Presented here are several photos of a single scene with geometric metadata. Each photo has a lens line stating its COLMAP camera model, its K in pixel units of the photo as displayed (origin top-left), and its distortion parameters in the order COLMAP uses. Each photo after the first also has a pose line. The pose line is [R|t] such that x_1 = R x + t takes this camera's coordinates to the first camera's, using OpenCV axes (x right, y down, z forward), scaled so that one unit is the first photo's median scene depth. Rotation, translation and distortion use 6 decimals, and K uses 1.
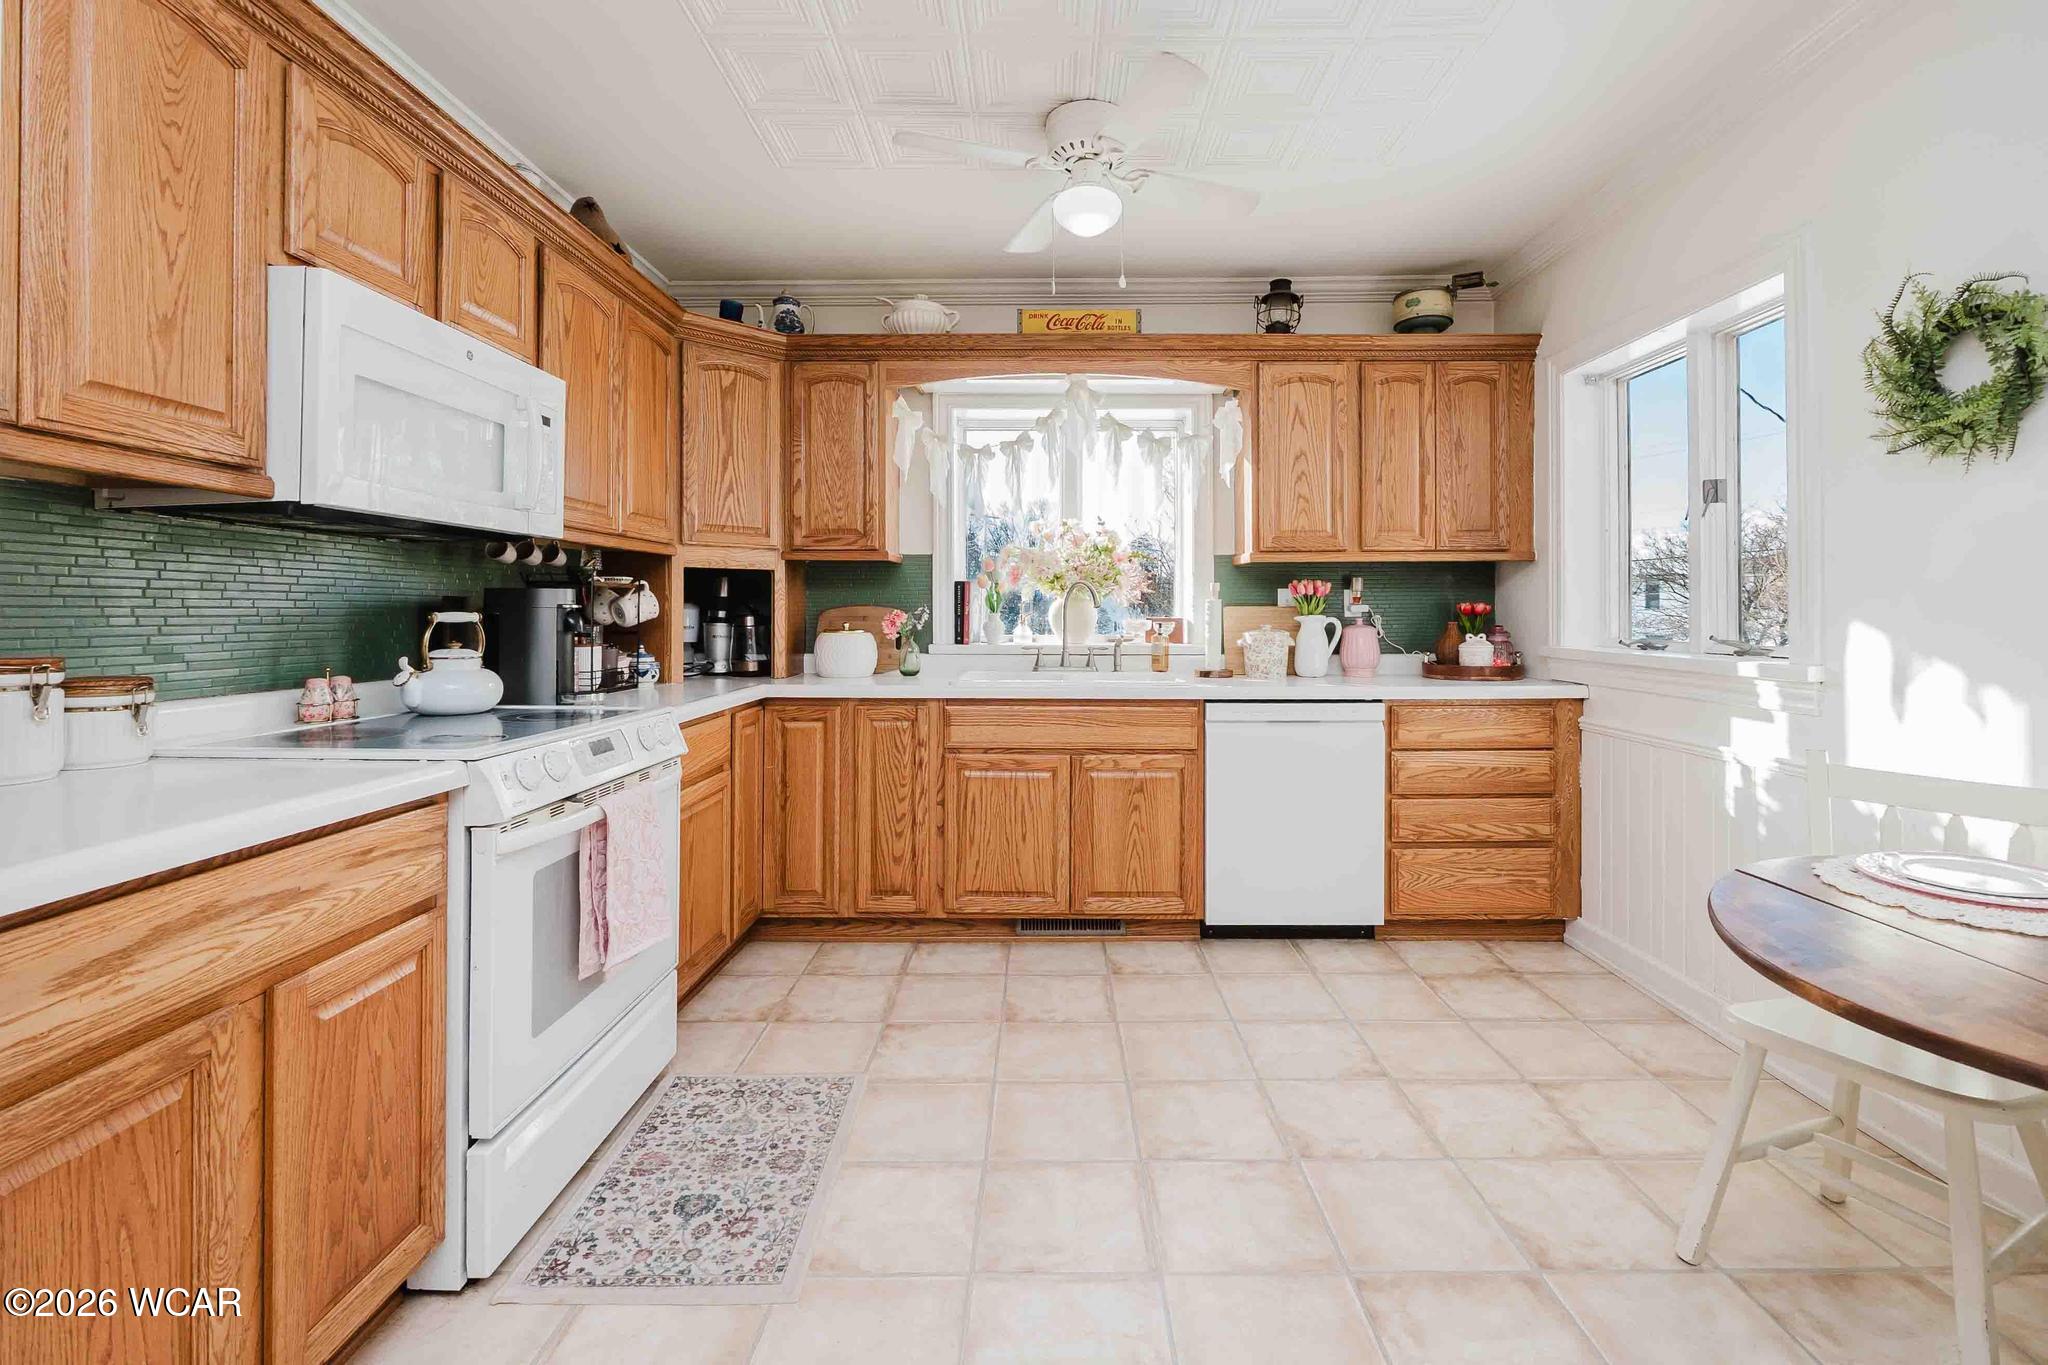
lens RADIAL K [[872.8, 0, 1027.0], [0, 872.8, 609.2], [0, 0, 1]] dist [-0.000562, 0.000244]
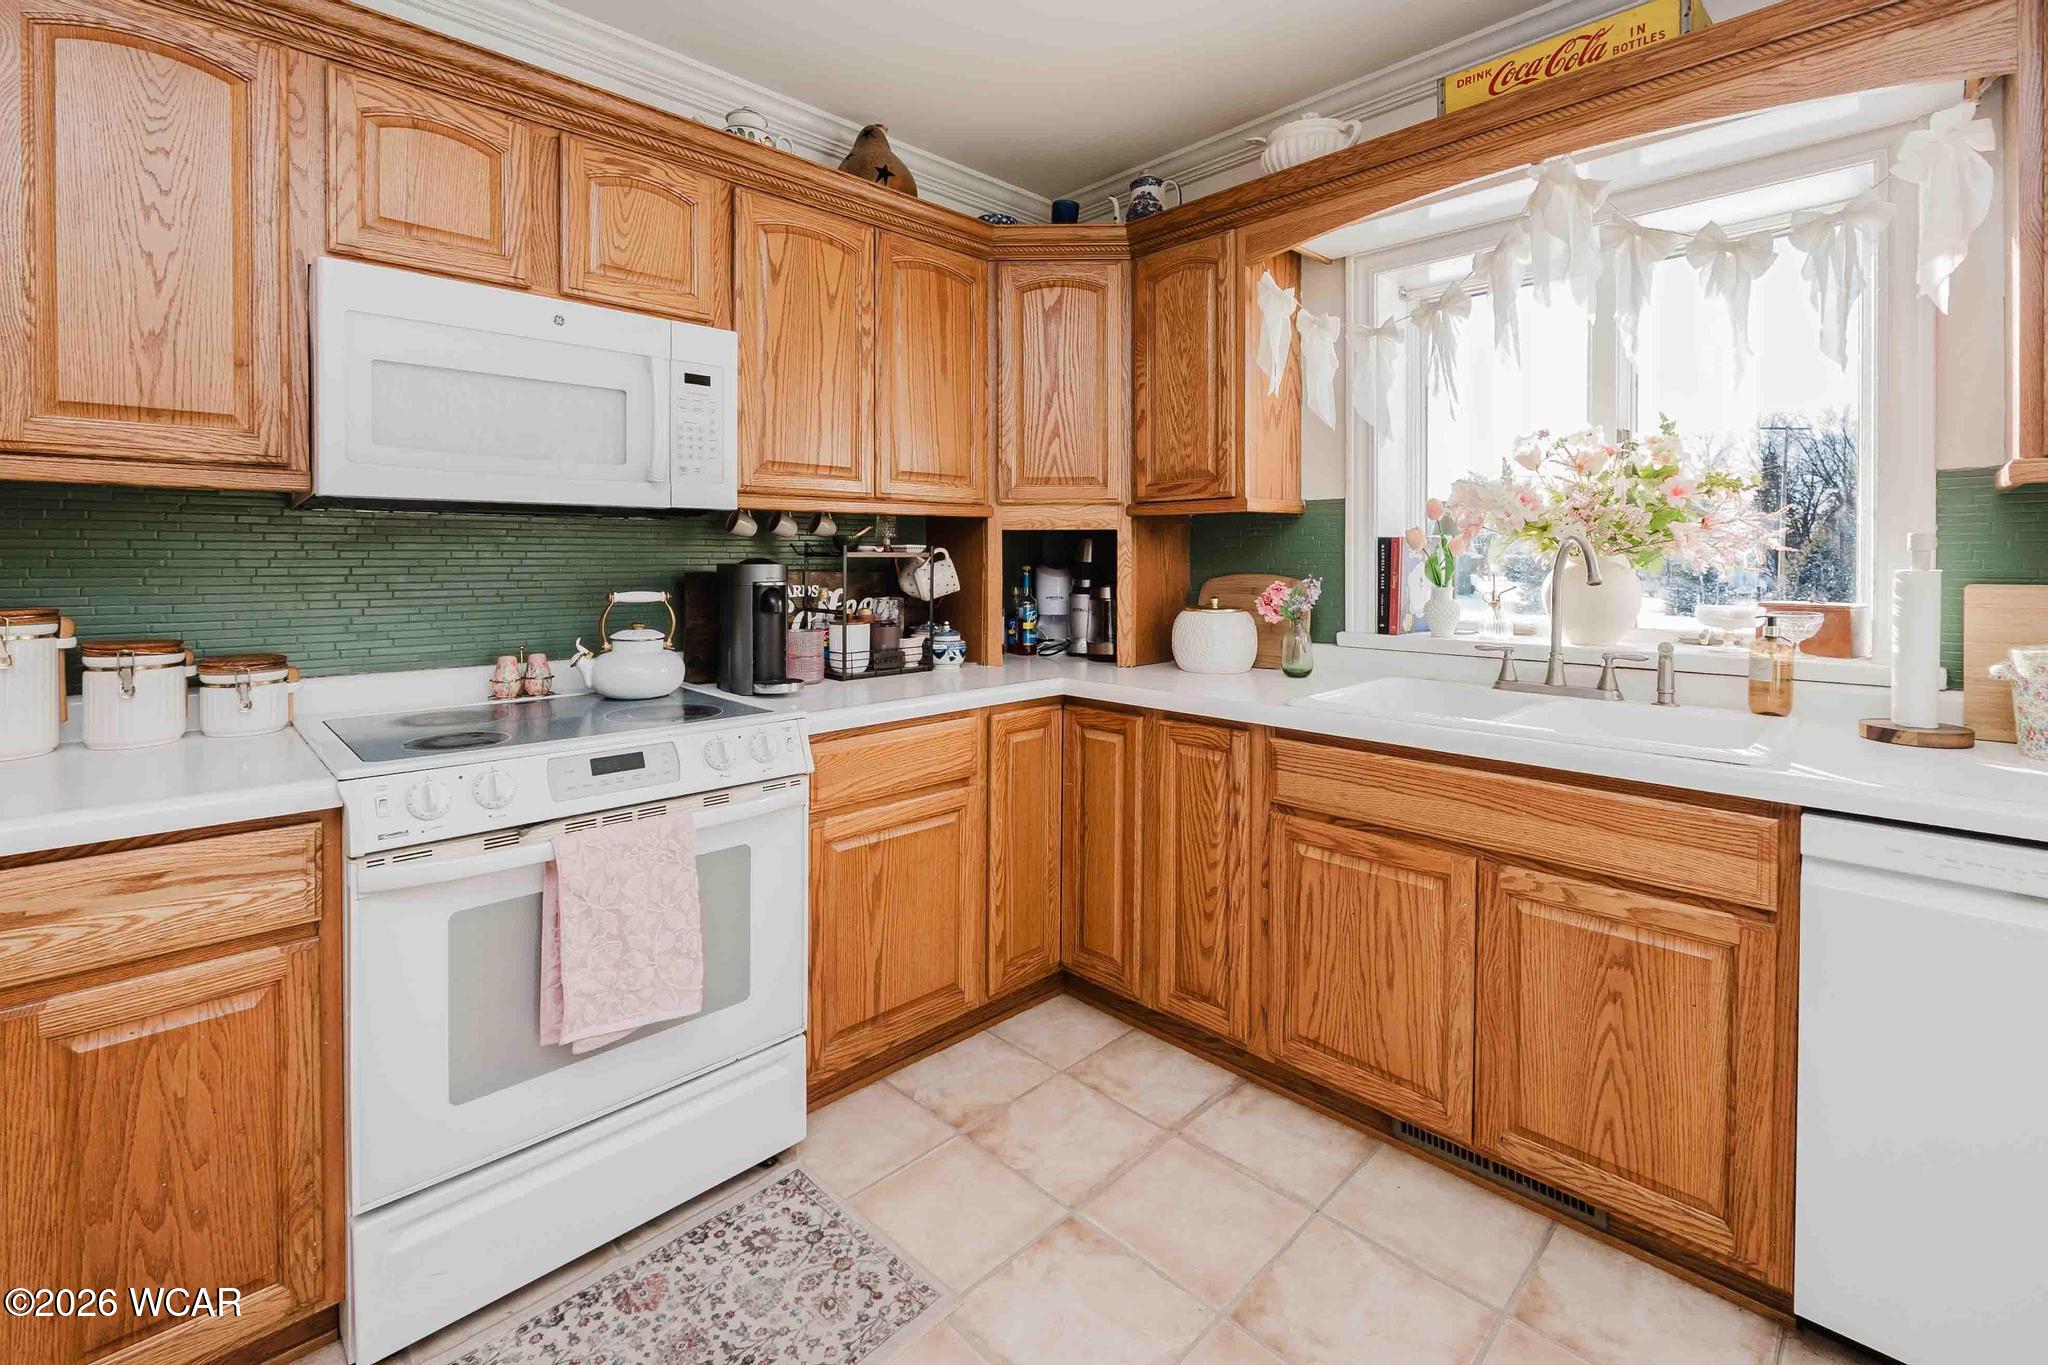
lens RADIAL K [[884.0, 0, 1025.4], [0, 884.0, 570.2], [0, 0, 1]] dist [-0.003851, -0.001065]
pose [[0.718607, 0.006477, -0.695386, 0.231111], [0.004832, 0.999886, 0.014307, -0.022635], [0.695400, -0.013642, 0.718494, 0.414194]]
